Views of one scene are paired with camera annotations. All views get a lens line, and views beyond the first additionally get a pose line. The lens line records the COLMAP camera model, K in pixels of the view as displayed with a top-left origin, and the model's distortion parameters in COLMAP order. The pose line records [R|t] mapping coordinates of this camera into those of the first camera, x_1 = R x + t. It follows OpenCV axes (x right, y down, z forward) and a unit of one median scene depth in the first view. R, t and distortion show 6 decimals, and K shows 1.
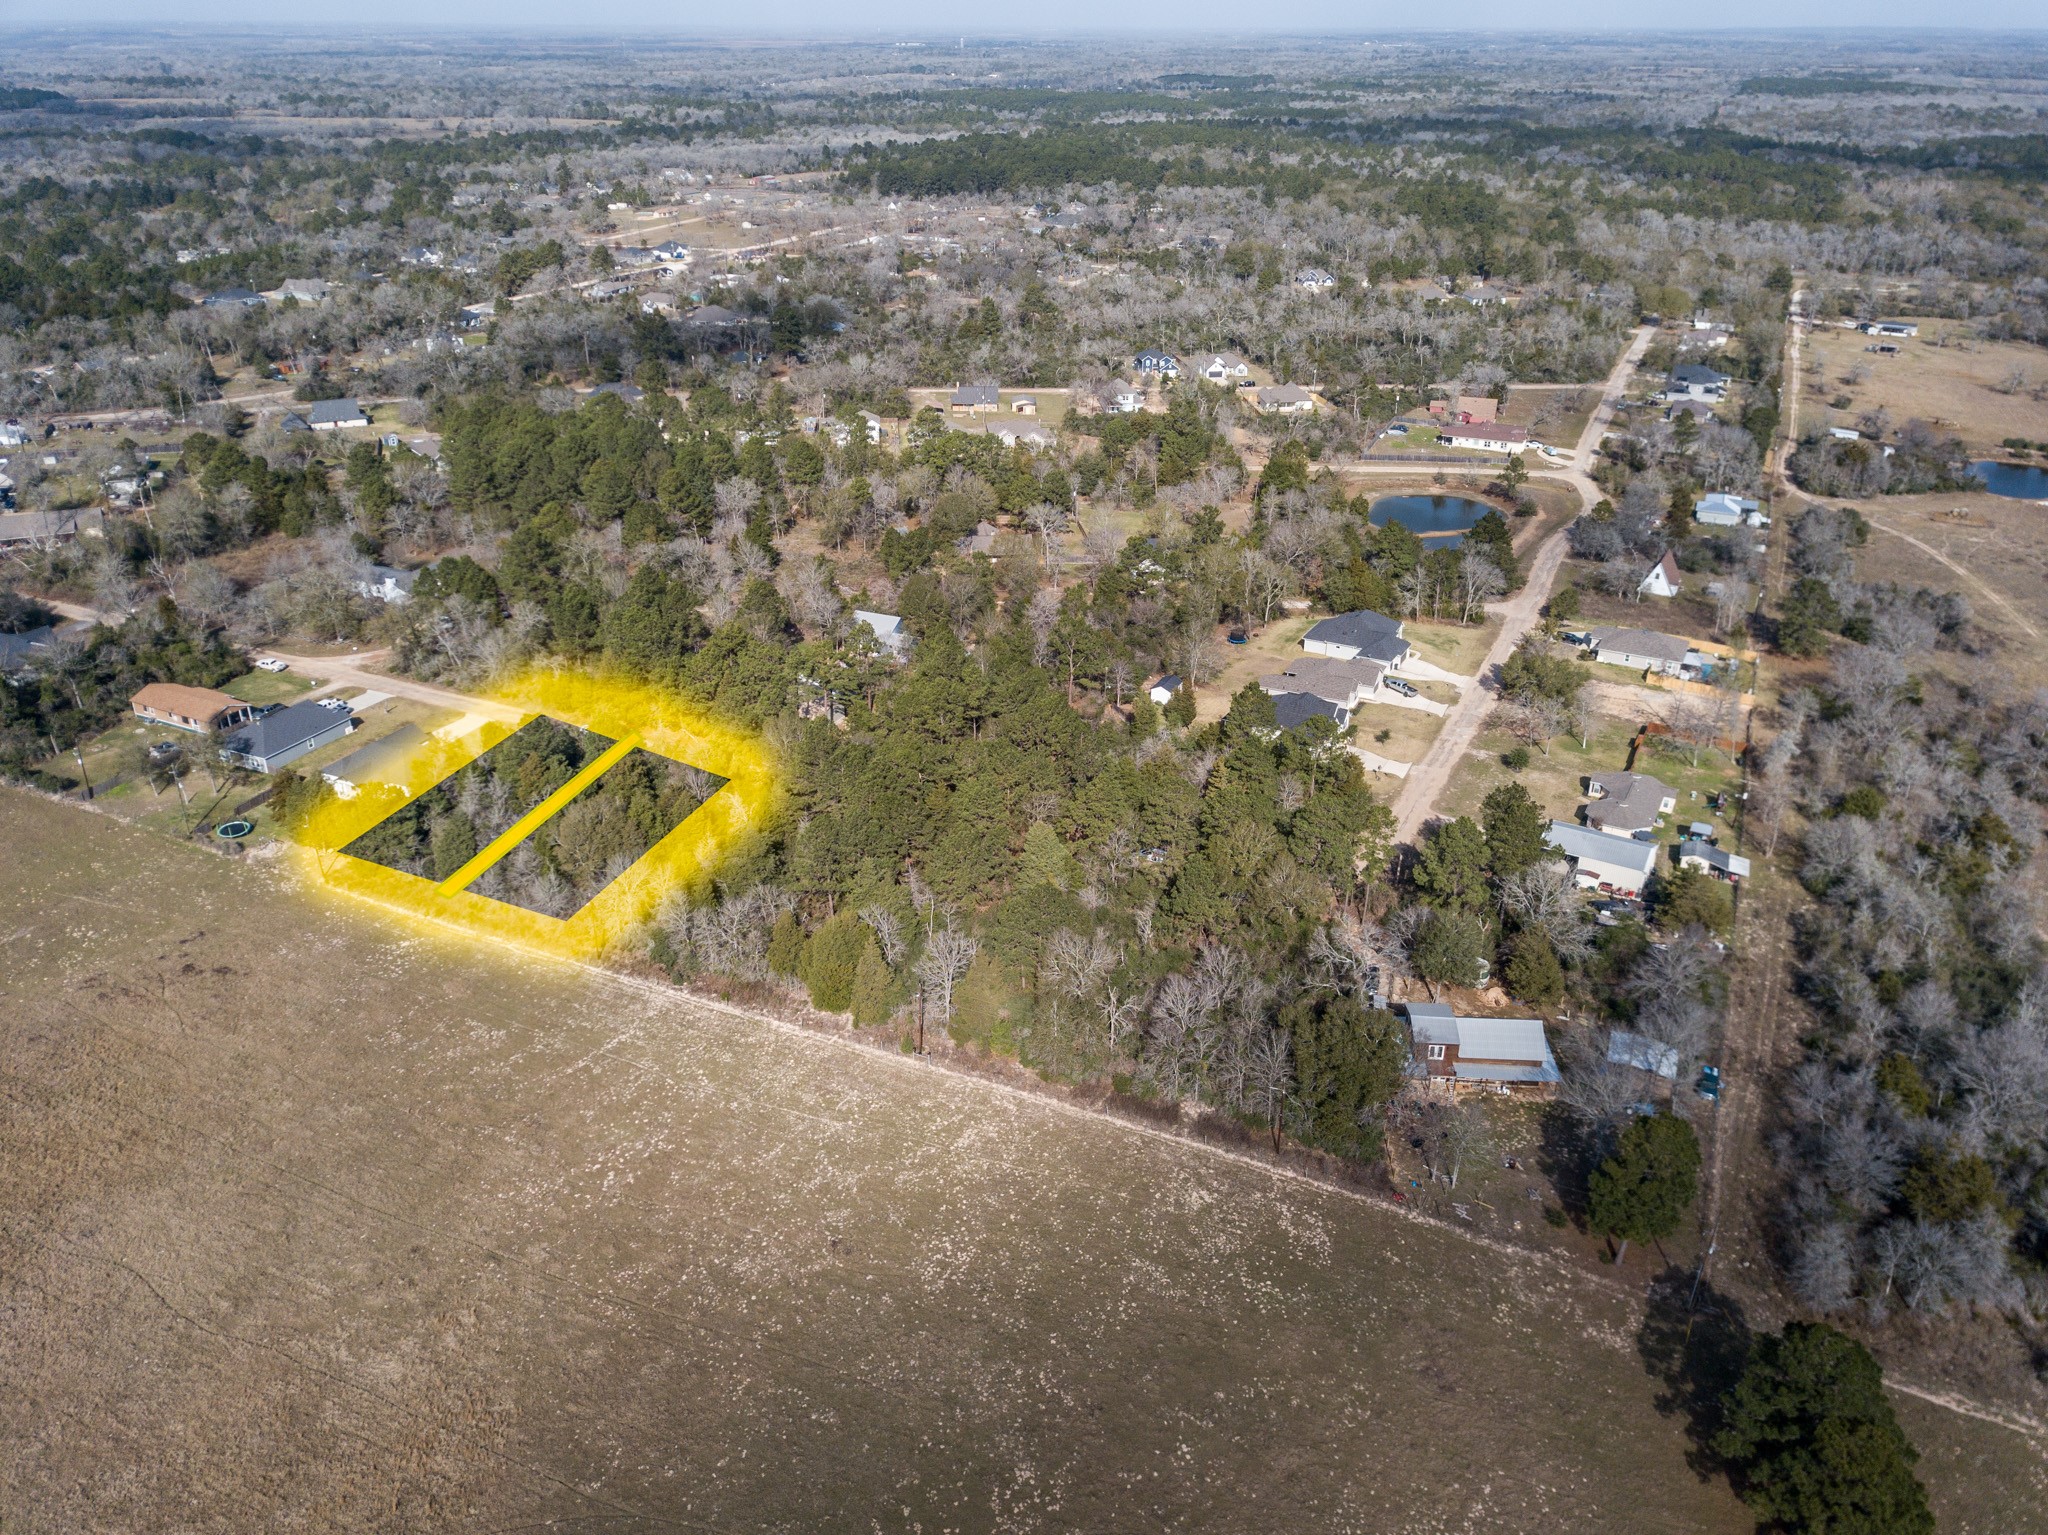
lens RADIAL K [[1548.7, 0, 1024.3], [0, 1548.7, 769.4], [0, 0, 1]] dist [0.014746, -0.011146]
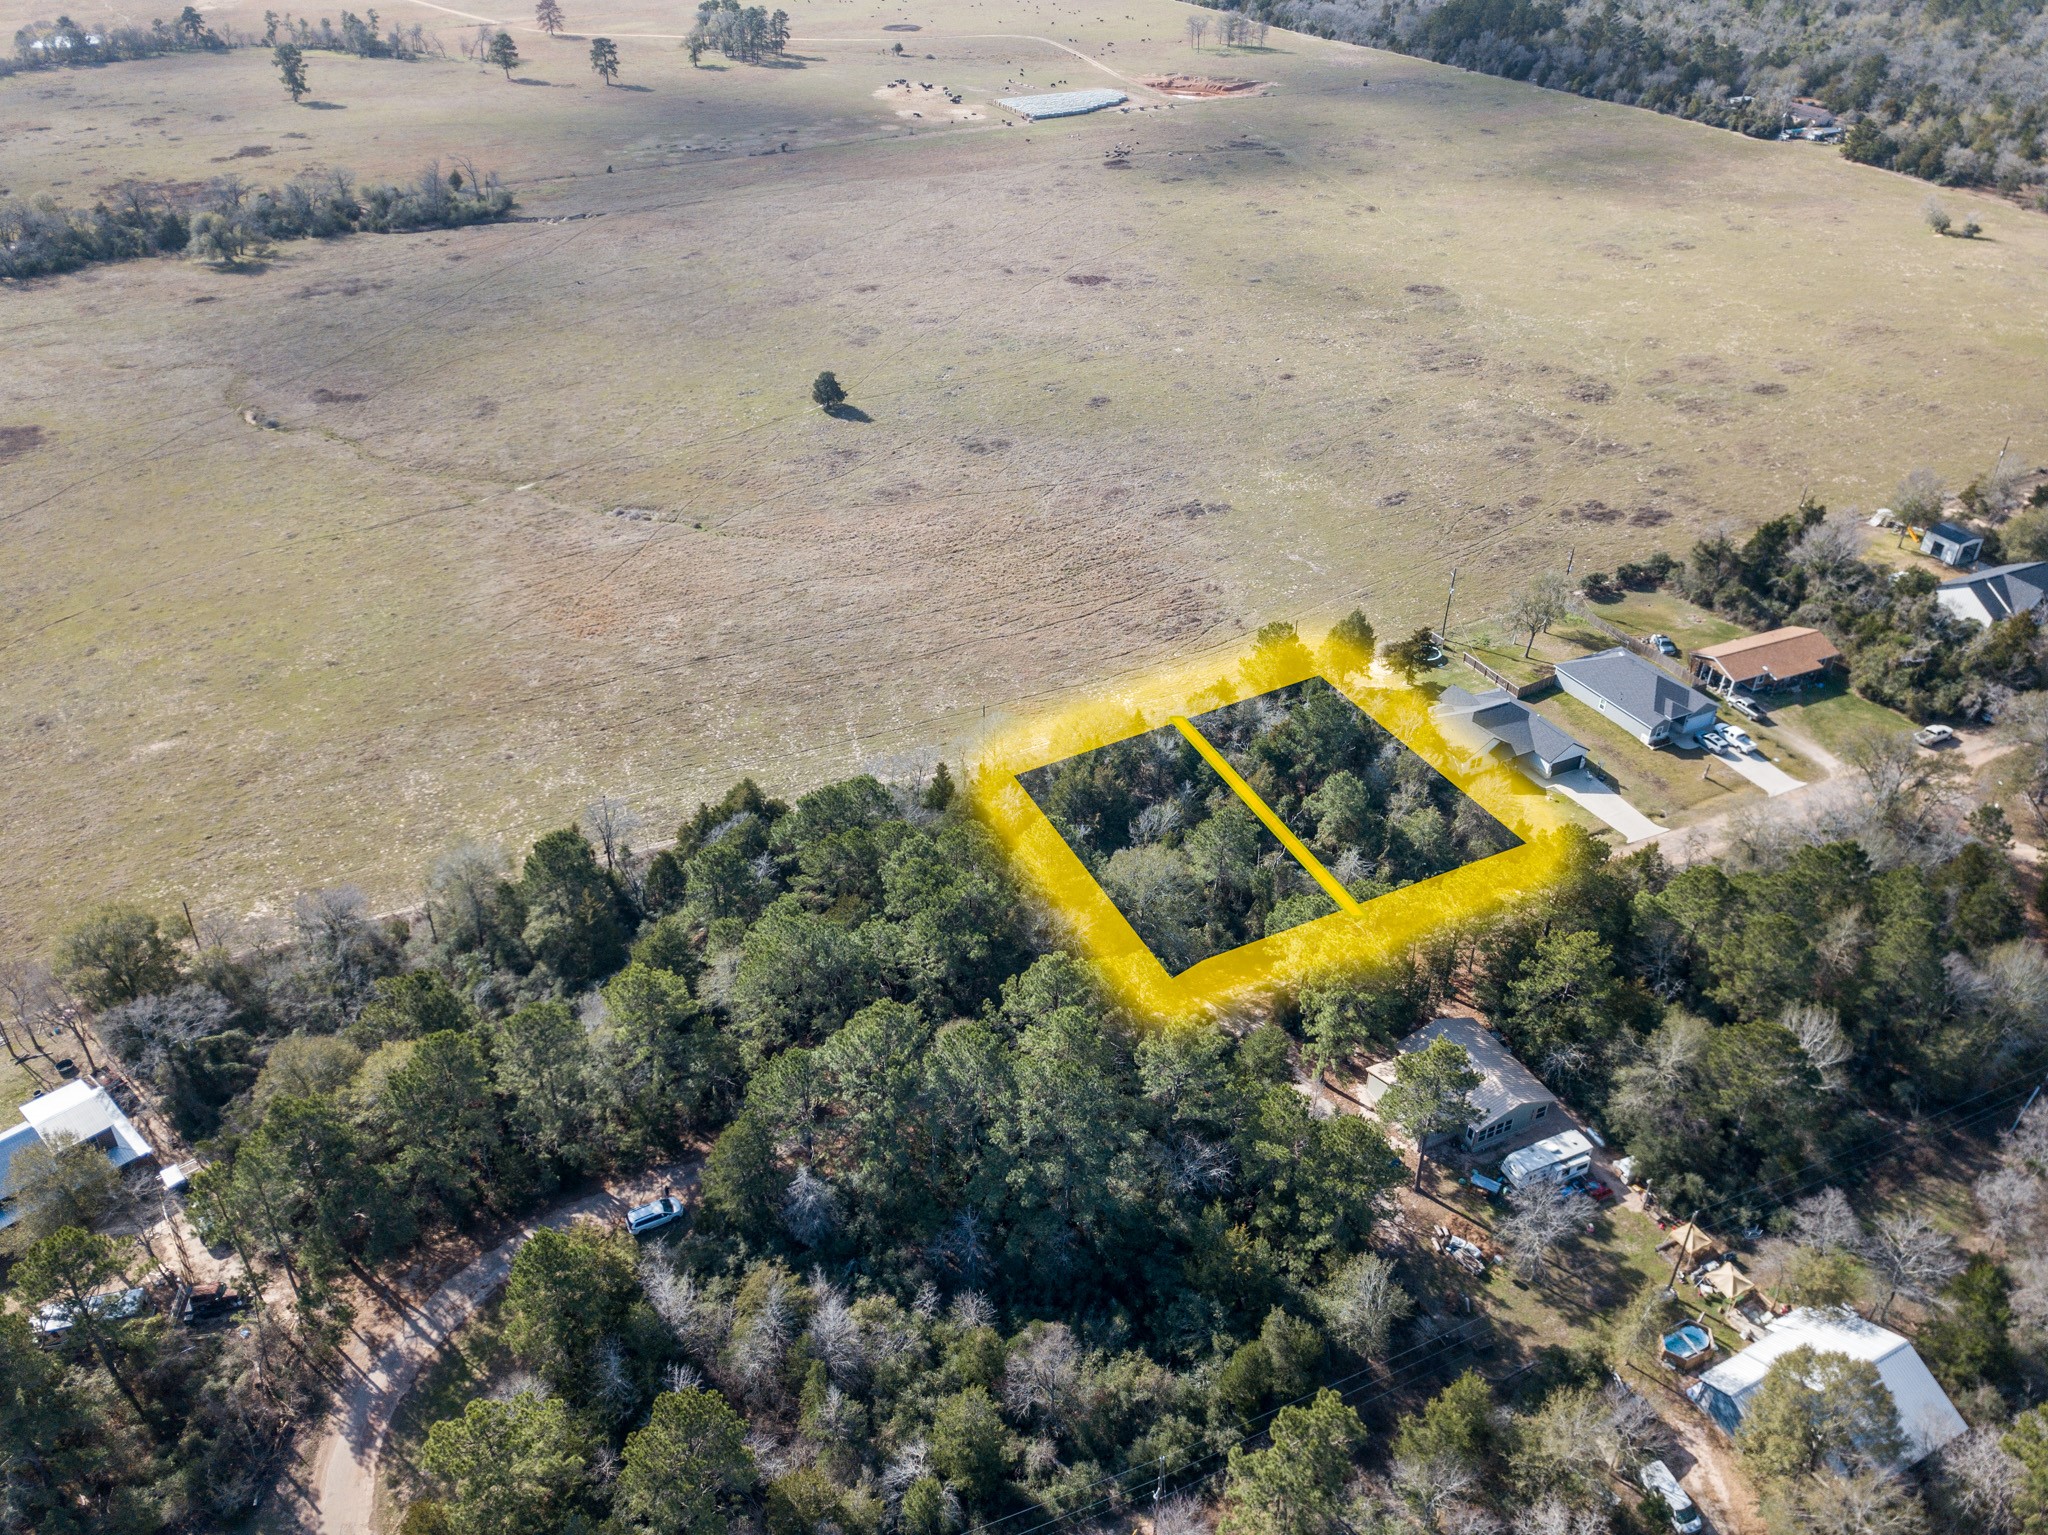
lens RADIAL K [[1548.7, 0, 1011.6], [0, 1548.7, 770.1], [0, 0, 1]] dist [0.014746, -0.011146]
pose [[-0.637391, 0.418673, -0.646874, 0.238179], [-0.346607, 0.593993, 0.725973, -0.406303], [0.688183, 0.686939, -0.233491, 0.842451]]
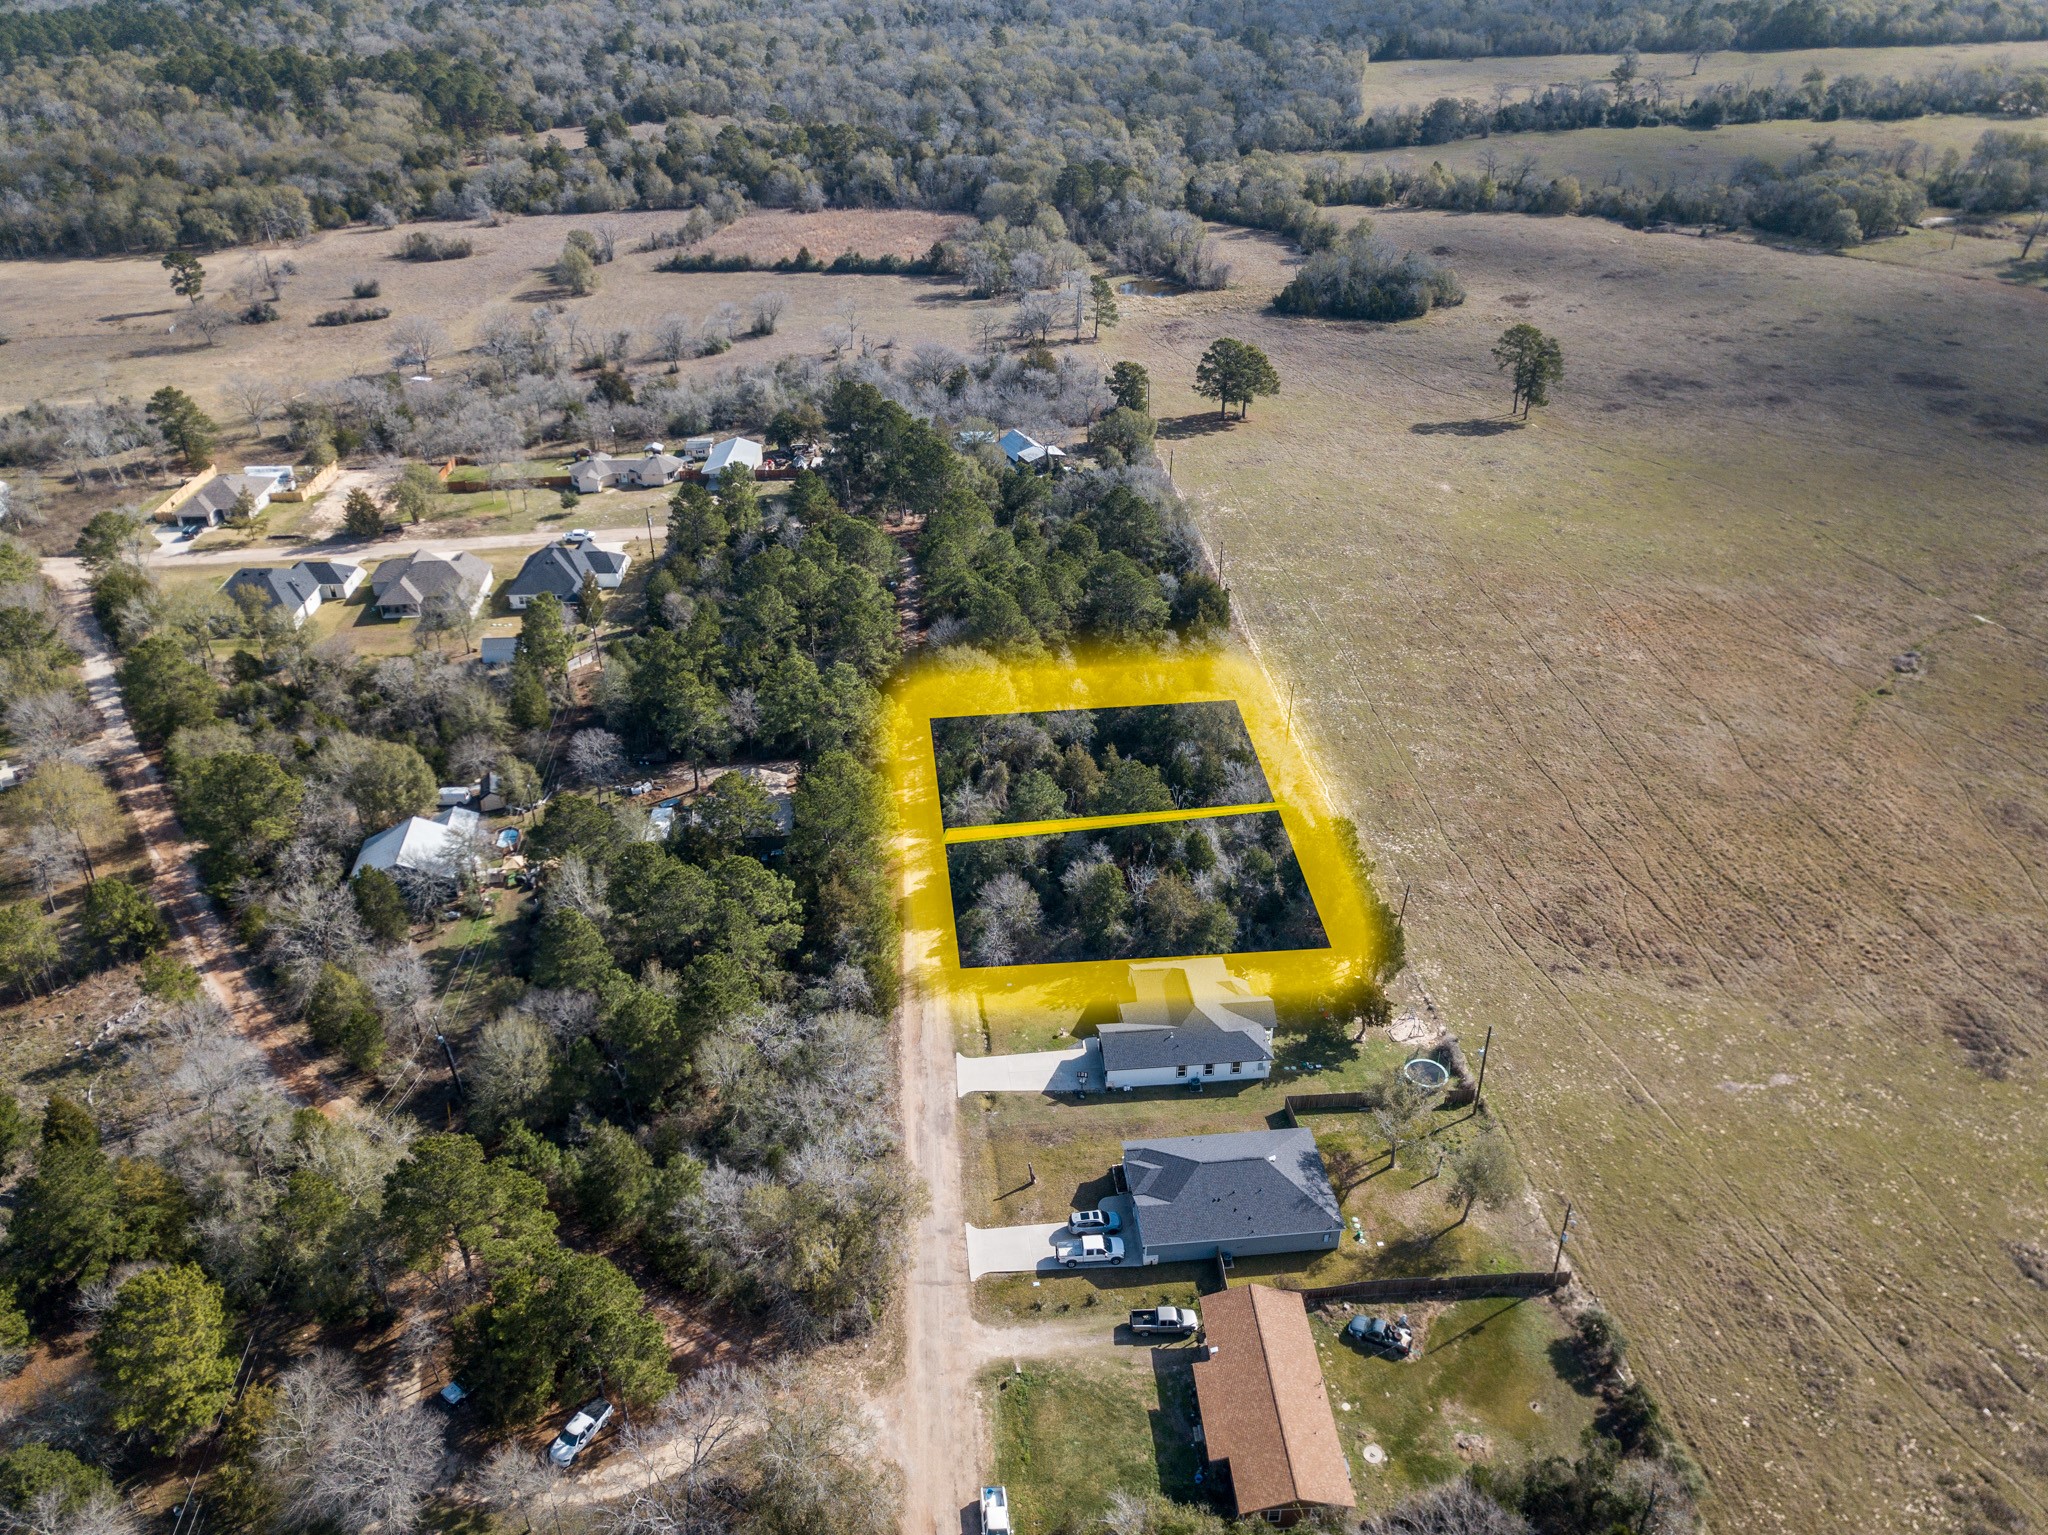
lens RADIAL K [[1548.7, 0, 1023.9], [0, 1548.7, 761.1], [0, 0, 1]] dist [0.014746, -0.011146]
pose [[-0.500466, -0.456500, 0.735623, -0.659593], [0.380130, 0.647538, 0.660451, -0.435951], [-0.777840, 0.610166, -0.150541, 0.887472]]
